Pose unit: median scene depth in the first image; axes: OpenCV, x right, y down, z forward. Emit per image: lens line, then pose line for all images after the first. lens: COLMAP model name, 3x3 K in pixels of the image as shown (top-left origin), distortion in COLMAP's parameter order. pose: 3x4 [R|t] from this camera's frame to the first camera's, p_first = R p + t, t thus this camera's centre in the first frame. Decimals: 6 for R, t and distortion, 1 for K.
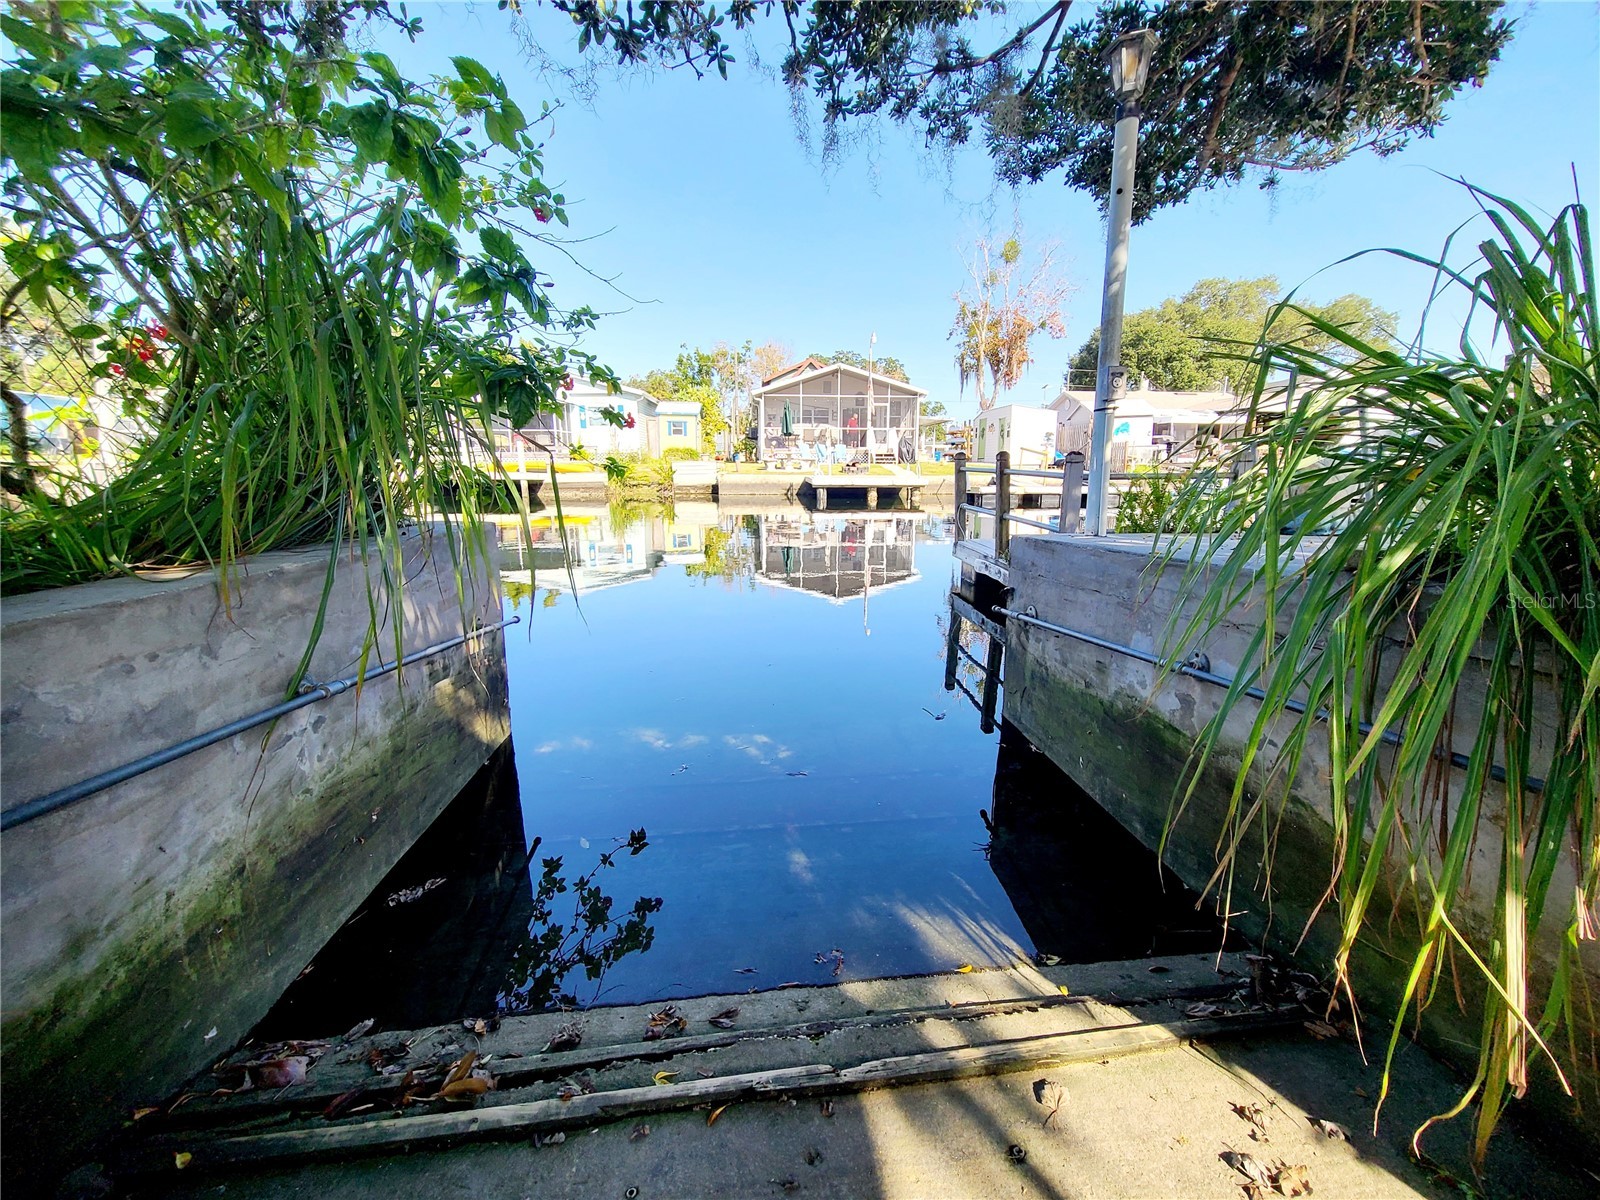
lens RADIAL K [[648.3, 0, 819.6], [0, 648.3, 603.5], [0, 0, 1]] dist [-0.005121, -0.000202]
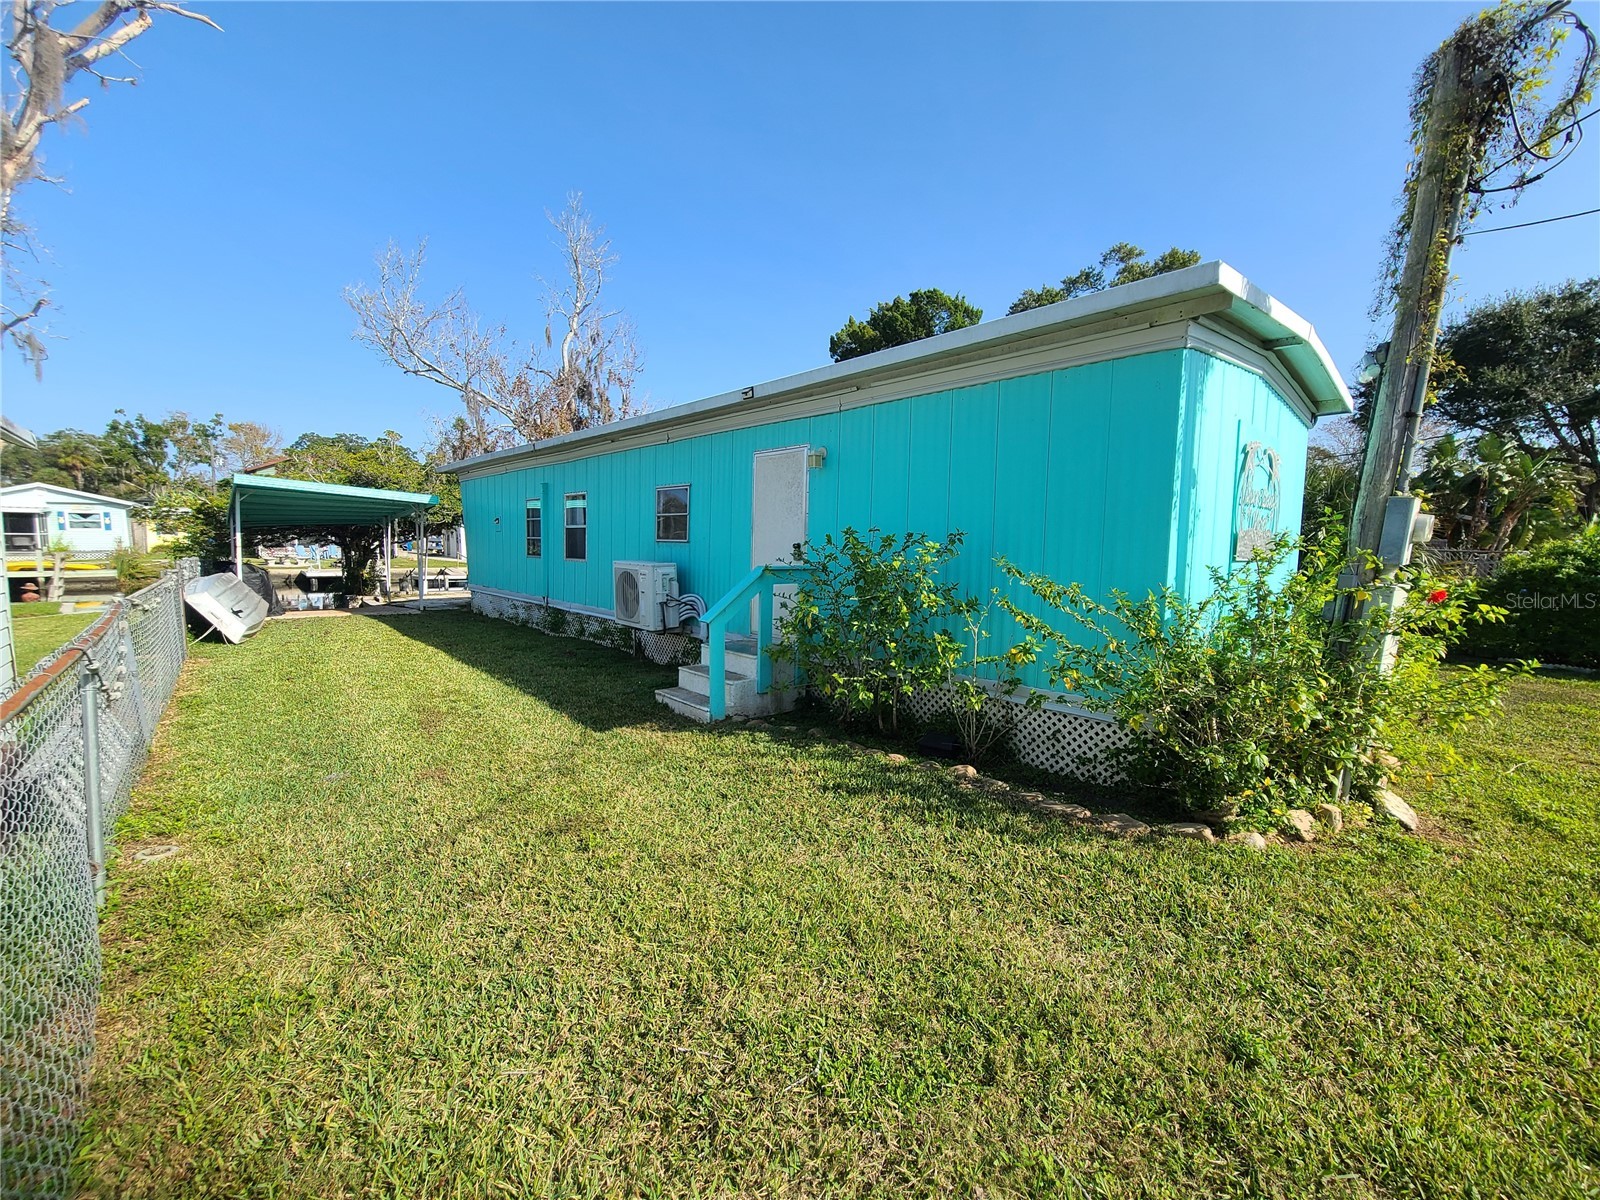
lens RADIAL K [[650.7, 0, 816.0], [0, 650.7, 598.2], [0, 0, 1]] dist [-0.001585, -0.000426]
pose [[0.799764, -0.041574, 0.598873, 0.022335], [0.113949, 0.989976, -0.083449, 0.110301], [-0.589400, 0.134981, 0.796484, -0.750569]]
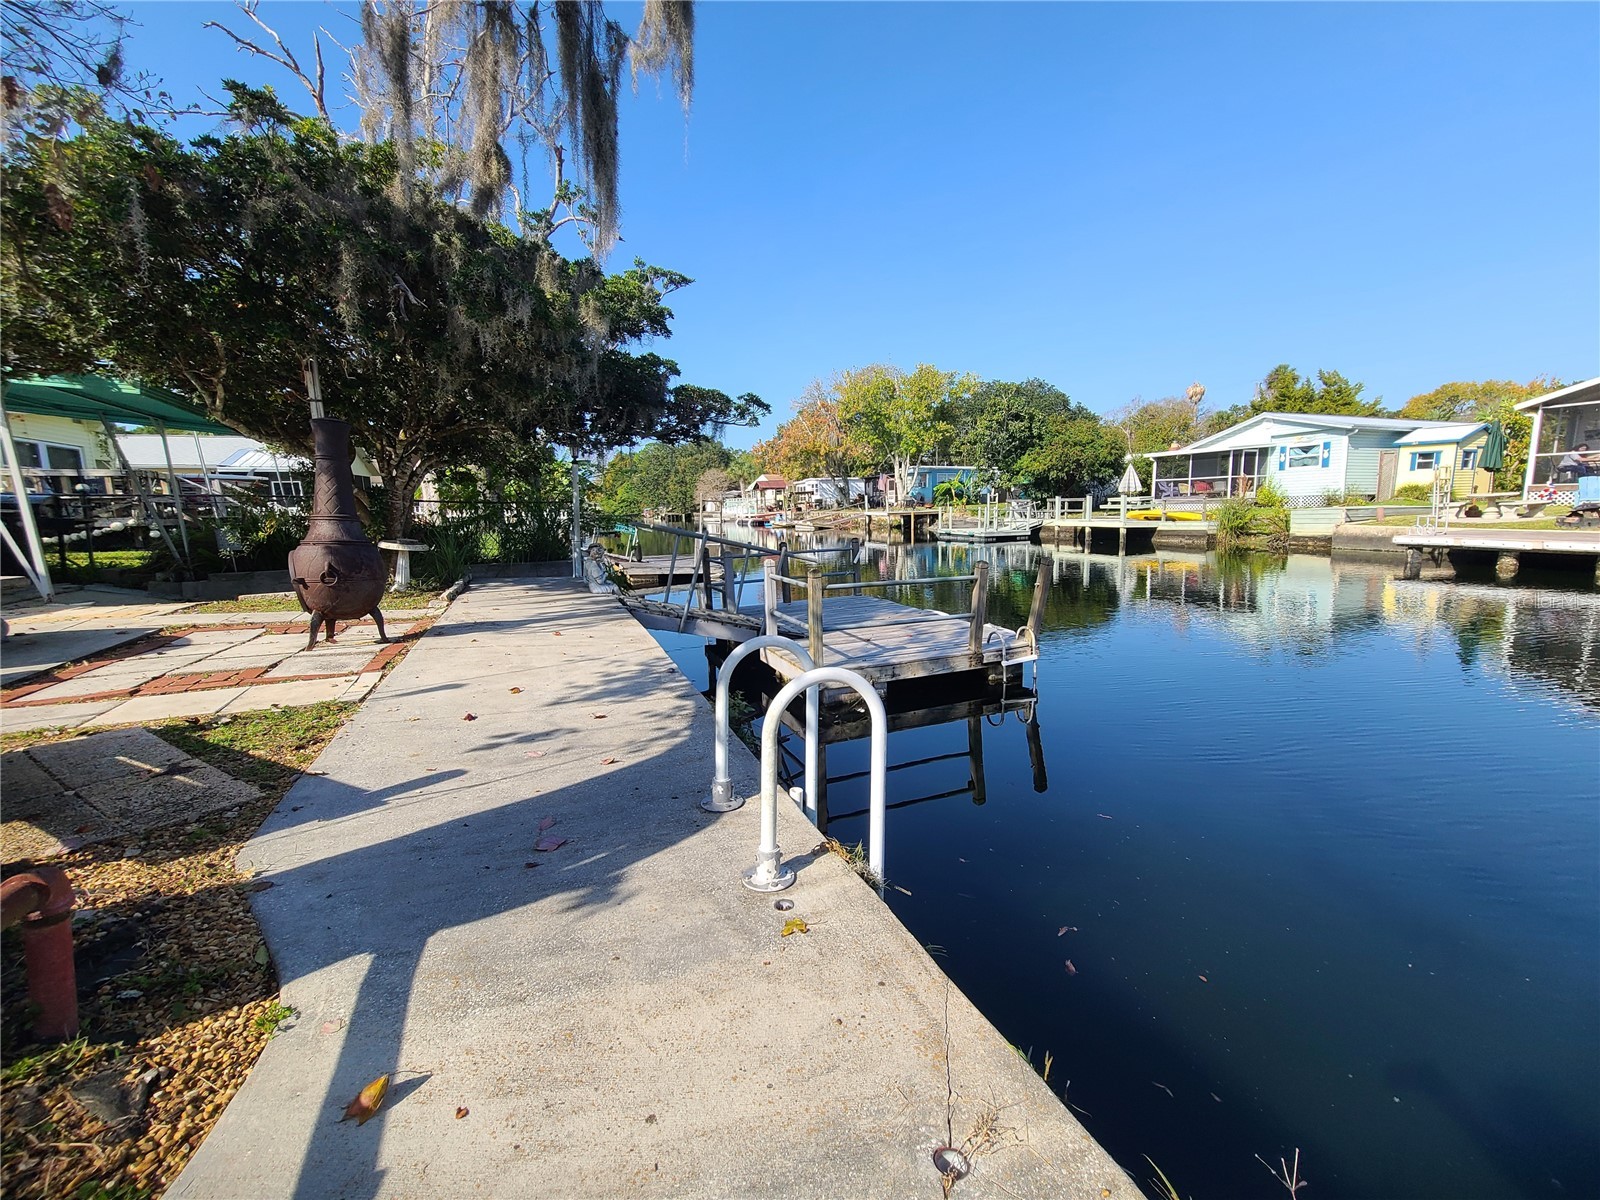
lens RADIAL K [[648.3, 0, 819.6], [0, 648.3, 603.5], [0, 0, 1]] dist [-0.005121, -0.000202]
pose [[0.304435, 0.132690, -0.943246, 0.349560], [-0.174255, 0.981297, 0.081801, -0.040511], [0.936458, 0.139462, 0.321863, 0.094640]]
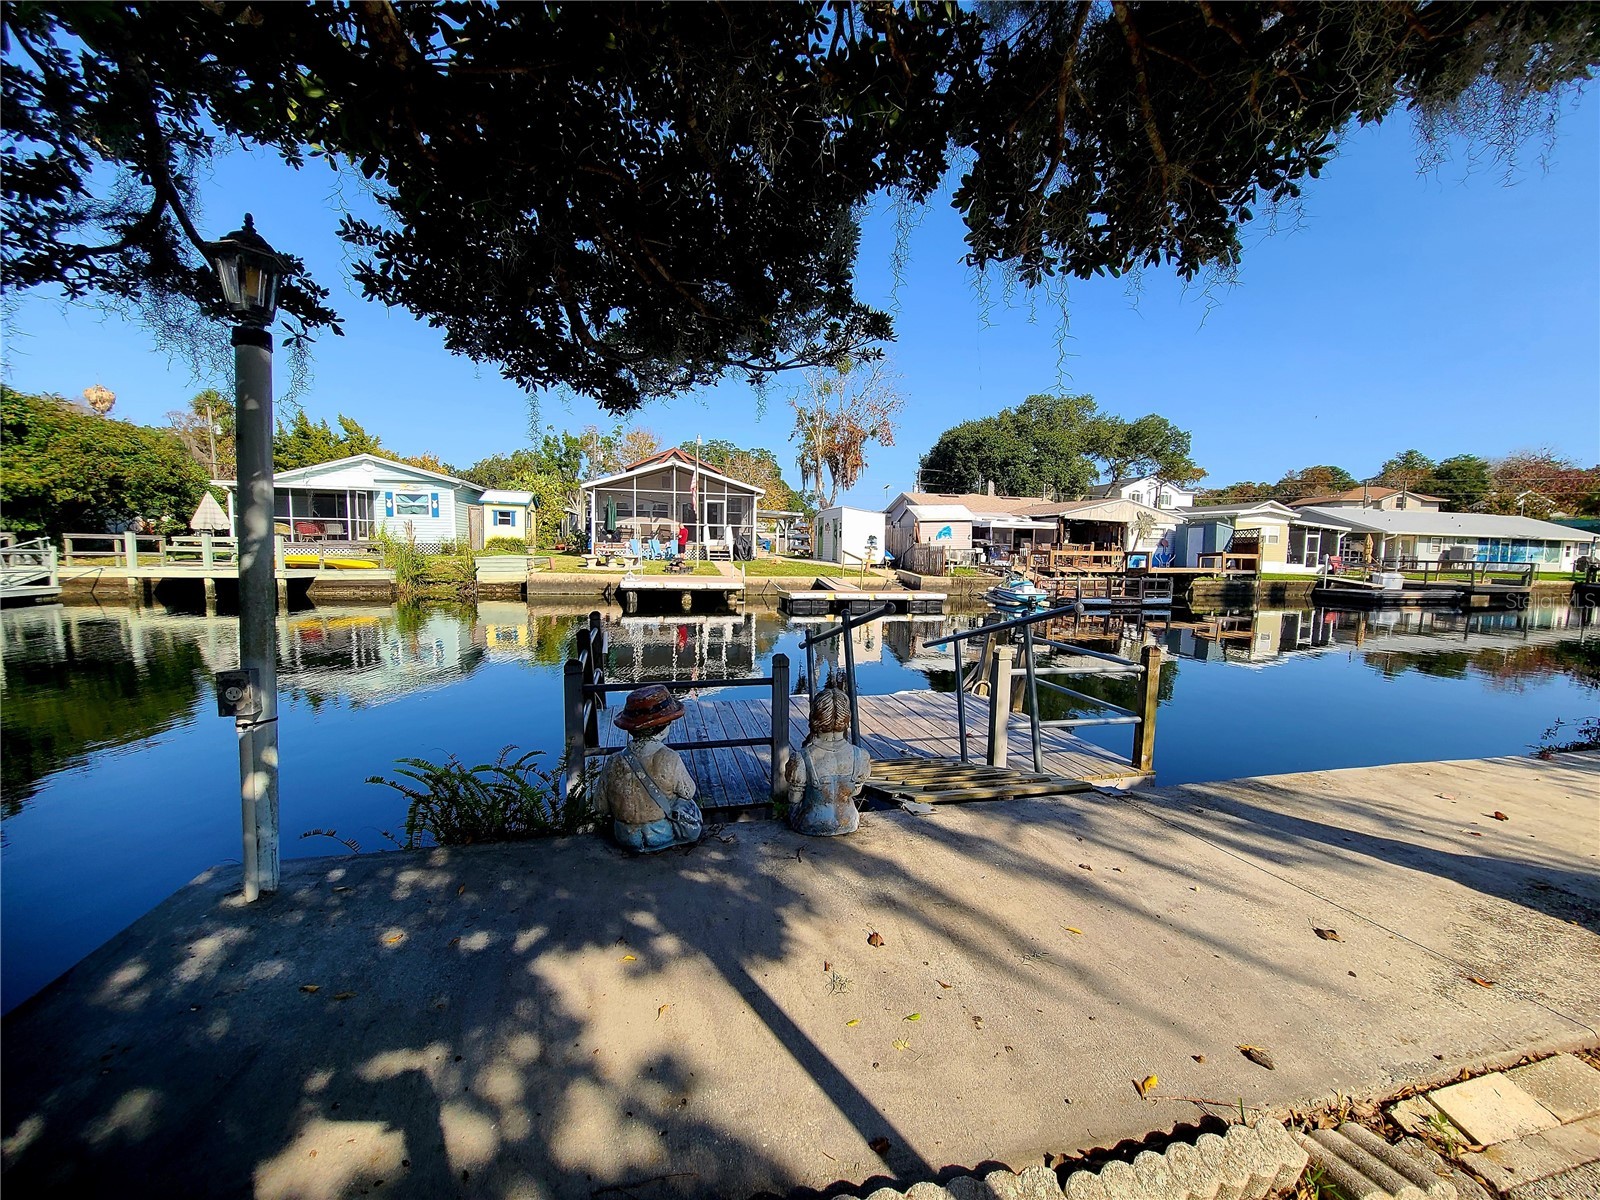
lens RADIAL K [[648.3, 0, 819.6], [0, 648.3, 603.5], [0, 0, 1]] dist [-0.005121, -0.000202]
pose [[0.984817, 0.004283, 0.173544, 0.076732], [0.017022, 0.992495, -0.121092, -0.027612], [-0.172760, 0.122207, 0.977353, 0.016170]]
